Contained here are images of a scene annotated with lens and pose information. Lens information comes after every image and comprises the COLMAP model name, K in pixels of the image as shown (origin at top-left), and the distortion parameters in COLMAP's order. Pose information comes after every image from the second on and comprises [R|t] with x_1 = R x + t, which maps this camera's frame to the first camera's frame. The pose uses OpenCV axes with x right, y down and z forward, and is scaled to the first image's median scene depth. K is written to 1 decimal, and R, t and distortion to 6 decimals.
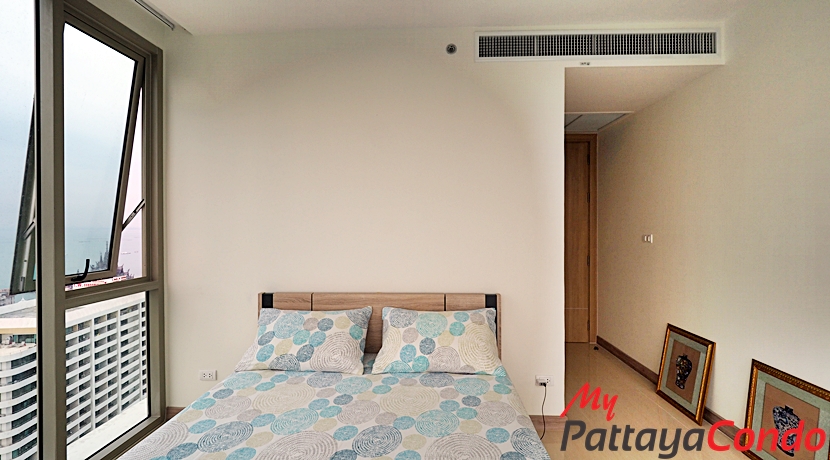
lens RADIAL K [[352.8, 0, 417.4], [0, 352.8, 225.2], [0, 0, 1]] dist [-0.004224, 0.001010]
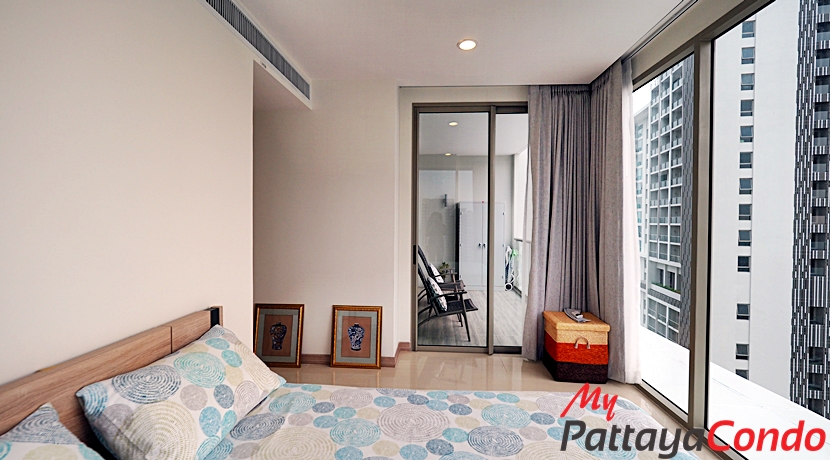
lens RADIAL K [[352.8, 0, 415.5], [0, 352.8, 226.5], [0, 0, 1]] dist [-0.004224, 0.001010]
pose [[0.019011, -0.012400, 0.999742, -0.588762], [-0.000990, 0.999922, 0.012421, 0.003281], [-0.999819, -0.001226, 0.018997, 0.559944]]
